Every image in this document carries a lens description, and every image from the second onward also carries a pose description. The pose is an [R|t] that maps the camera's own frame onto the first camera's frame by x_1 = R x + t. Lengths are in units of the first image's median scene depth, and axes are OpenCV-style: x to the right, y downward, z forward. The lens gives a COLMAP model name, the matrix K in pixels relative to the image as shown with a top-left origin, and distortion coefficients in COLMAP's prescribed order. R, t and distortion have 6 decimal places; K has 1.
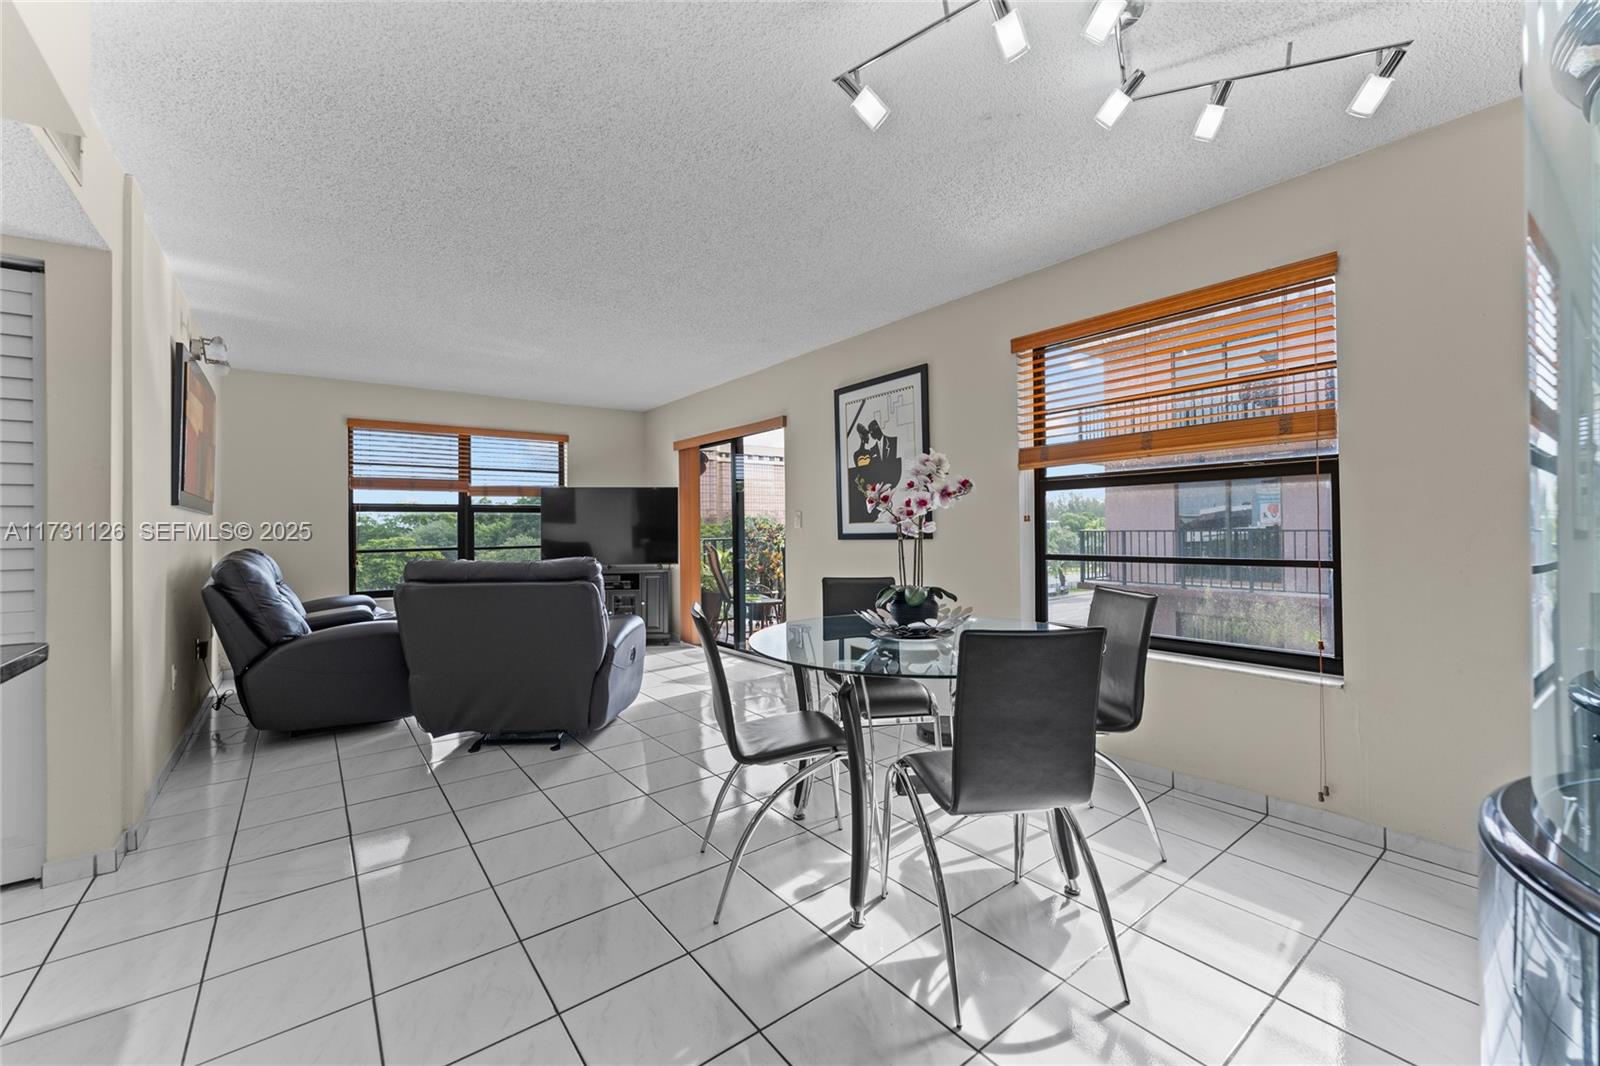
lens RADIAL K [[648.8, 0, 803.1], [0, 648.8, 525.5], [0, 0, 1]] dist [-0.001189, 0.000970]
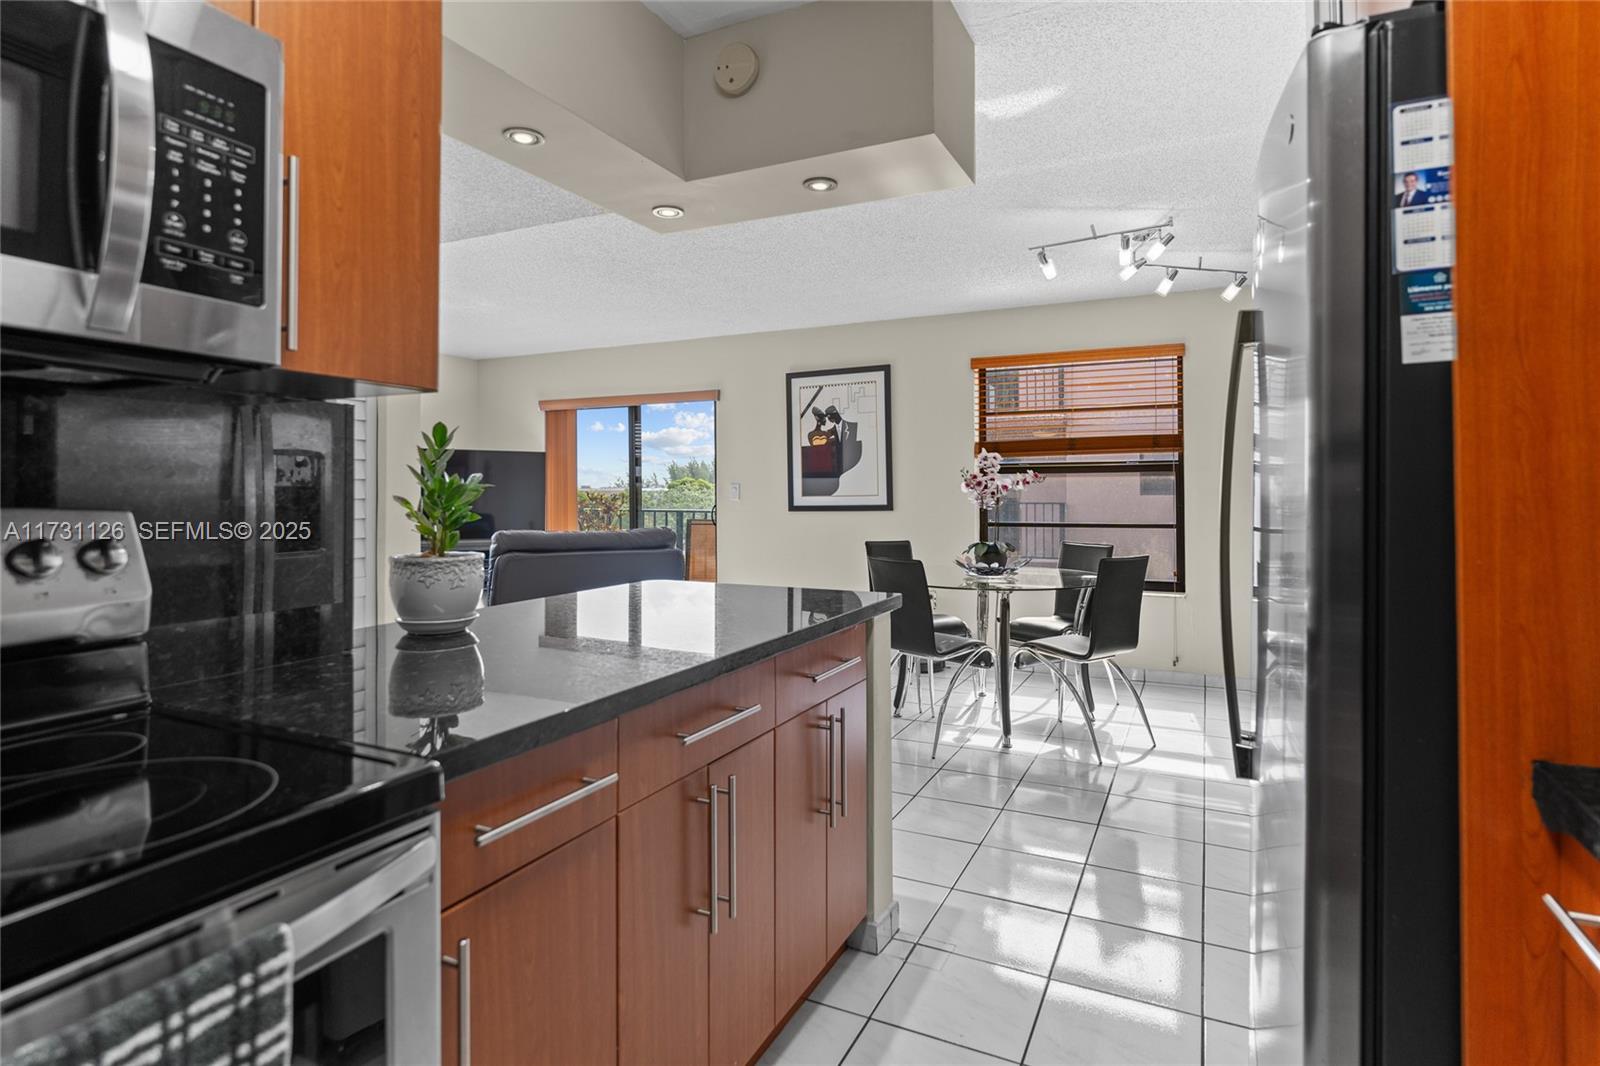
lens RADIAL K [[834.6, 0, 820.9], [0, 834.6, 491.4], [0, 0, 1]] dist [-0.001543, -0.000062]
pose [[0.890661, 0.010165, 0.454555, -0.560770], [-0.010420, 0.999944, -0.001944, -0.009539], [-0.454549, -0.003005, 0.890717, -0.286446]]
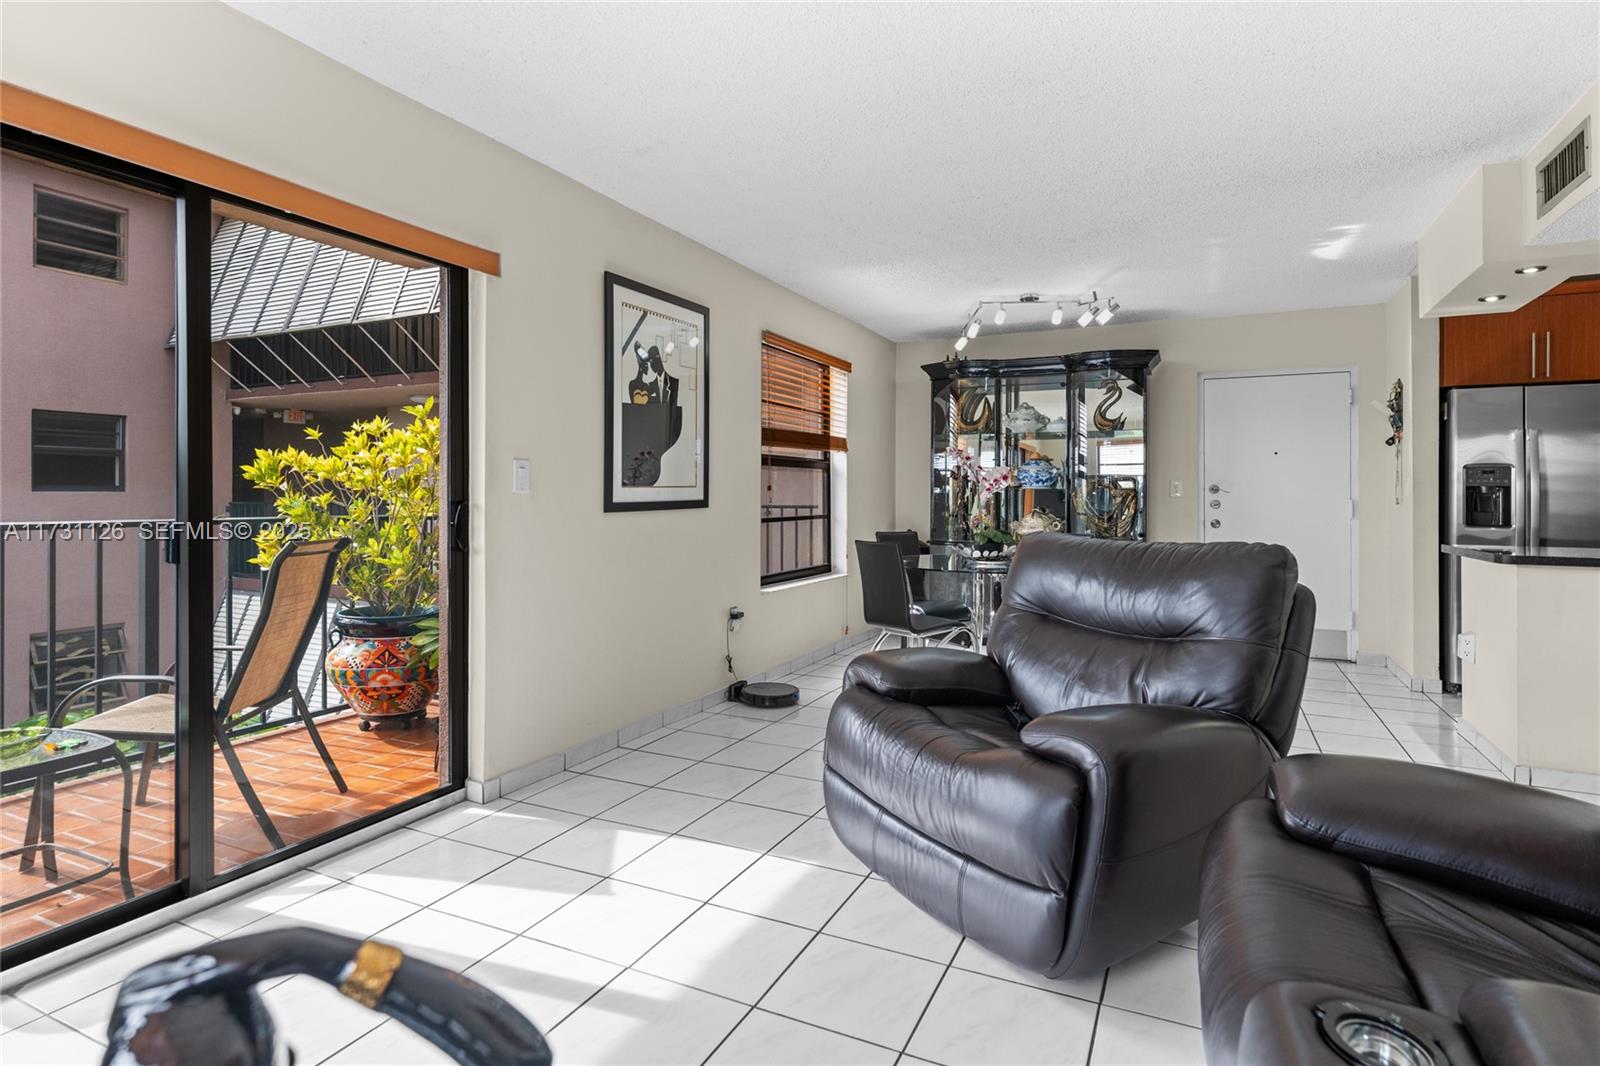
lens RADIAL K [[834.6, 0, 800.7], [0, 834.6, 494.2], [0, 0, 1]] dist [-0.001543, -0.000062]
pose [[-0.448316, 0.007388, 0.893844, -0.784460], [-0.005900, 0.999920, -0.011224, 0.012632], [-0.893856, -0.010306, -0.448237, 1.250799]]
